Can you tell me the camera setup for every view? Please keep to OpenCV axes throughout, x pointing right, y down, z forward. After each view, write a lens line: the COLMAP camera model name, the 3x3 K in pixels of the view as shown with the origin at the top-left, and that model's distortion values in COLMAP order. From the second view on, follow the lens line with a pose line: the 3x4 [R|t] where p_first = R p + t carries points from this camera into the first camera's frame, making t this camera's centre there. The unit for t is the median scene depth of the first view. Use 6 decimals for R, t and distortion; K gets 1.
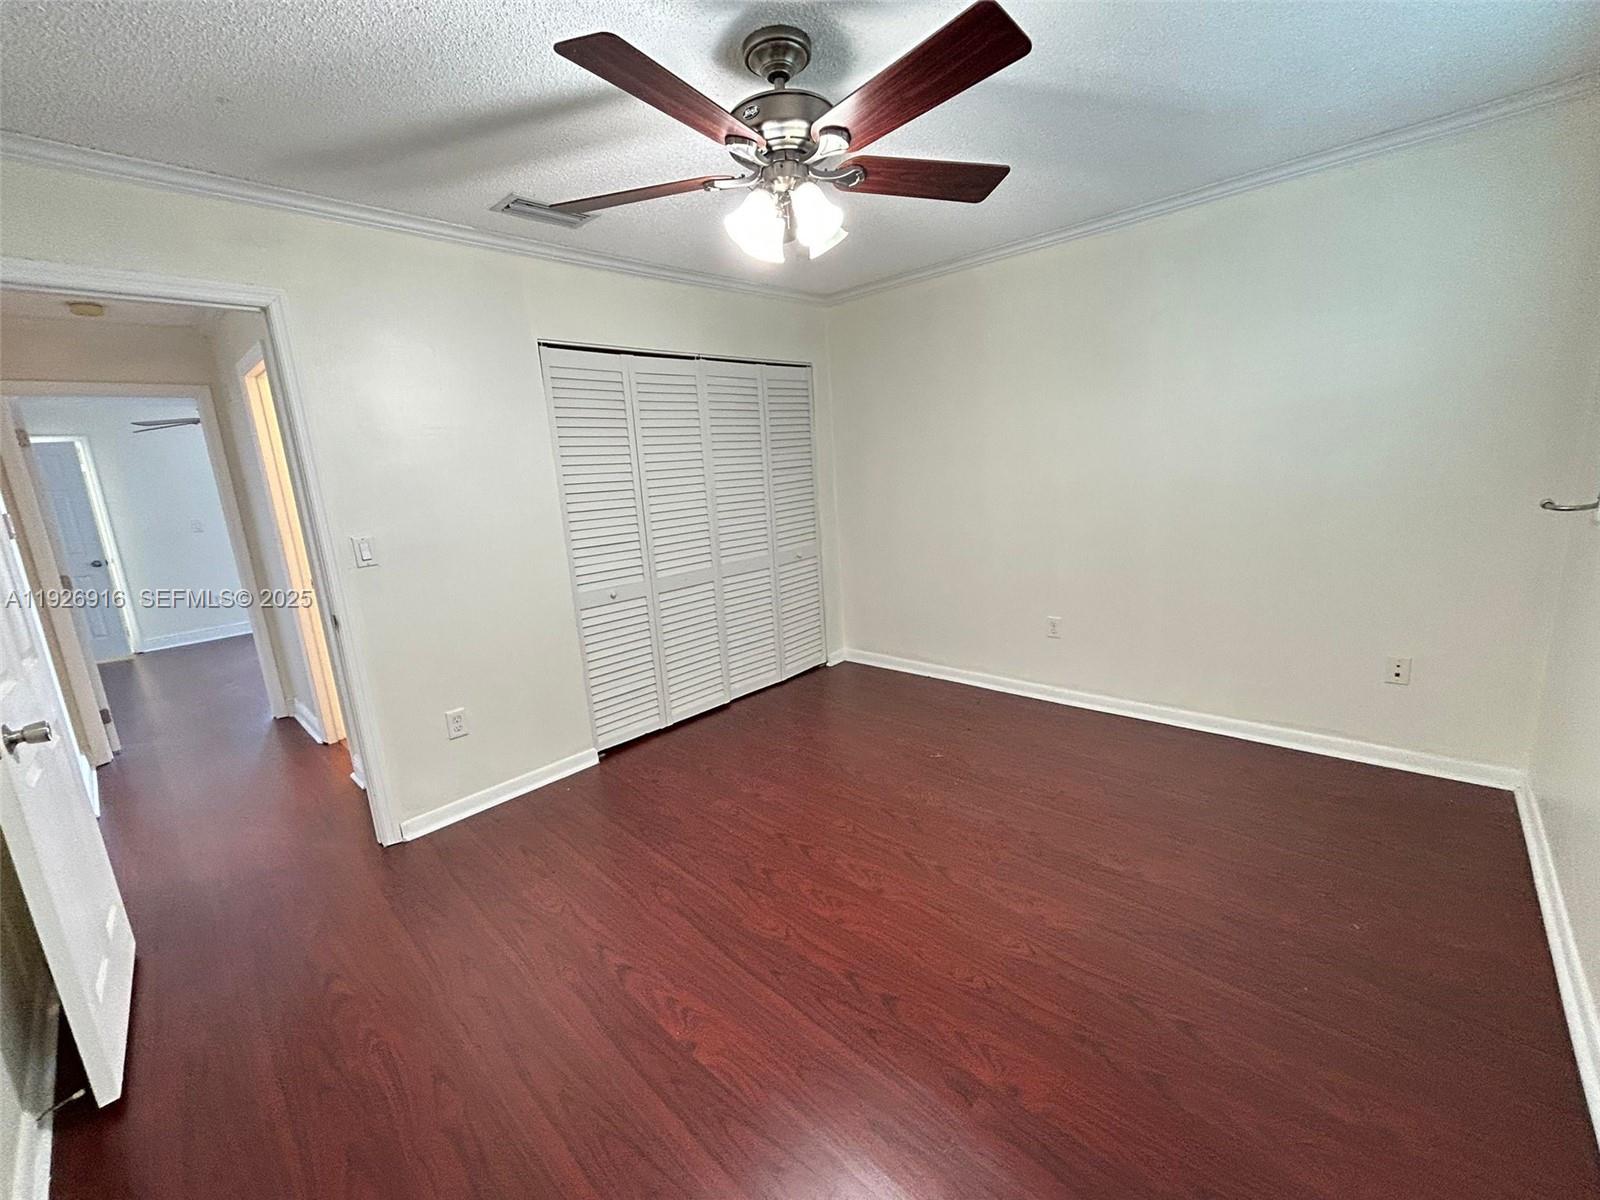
lens RADIAL K [[652.7, 0, 808.6], [0, 652.7, 597.0], [0, 0, 1]] dist [0.001111, 0.000207]
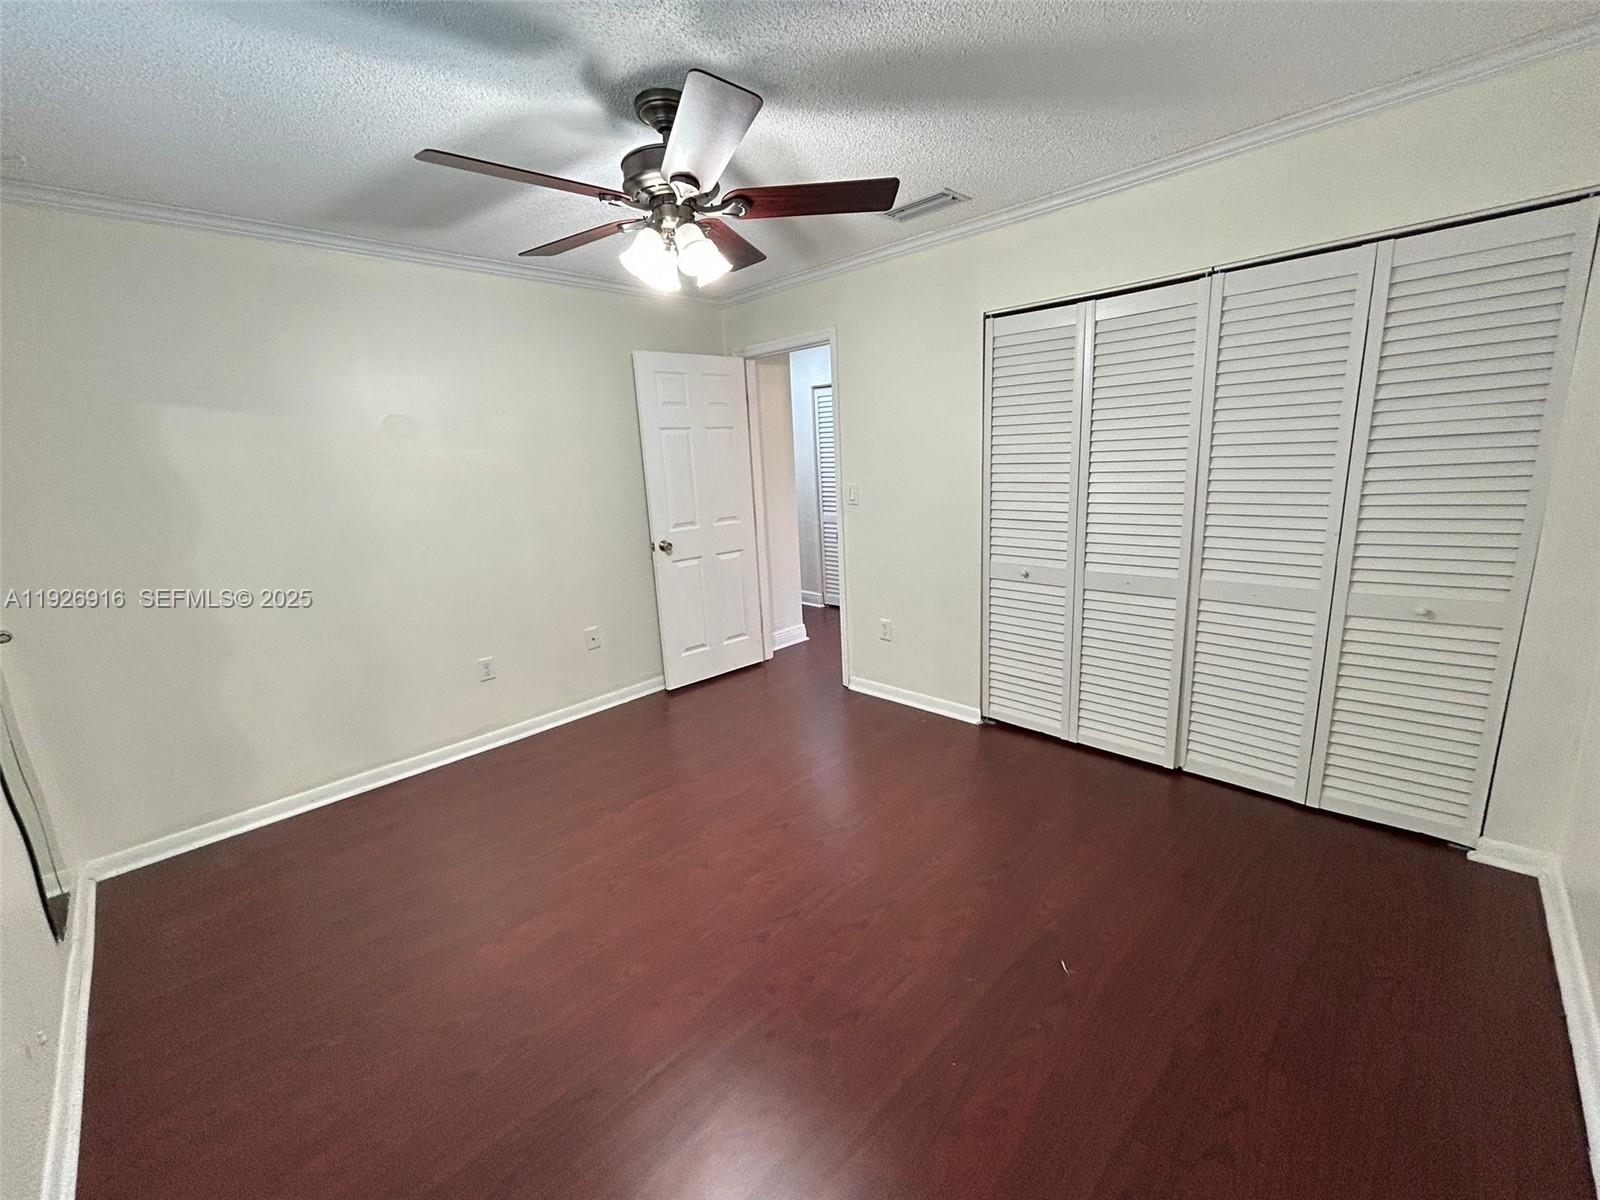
lens RADIAL K [[652.7, 0, 808.6], [0, 652.7, 597.0], [0, 0, 1]] dist [0.001111, 0.000207]
pose [[-0.024606, 0.276879, -0.960590, 0.608219], [-0.152633, 0.948574, 0.277326, -0.180262], [0.987977, 0.153442, 0.018920, 0.659419]]
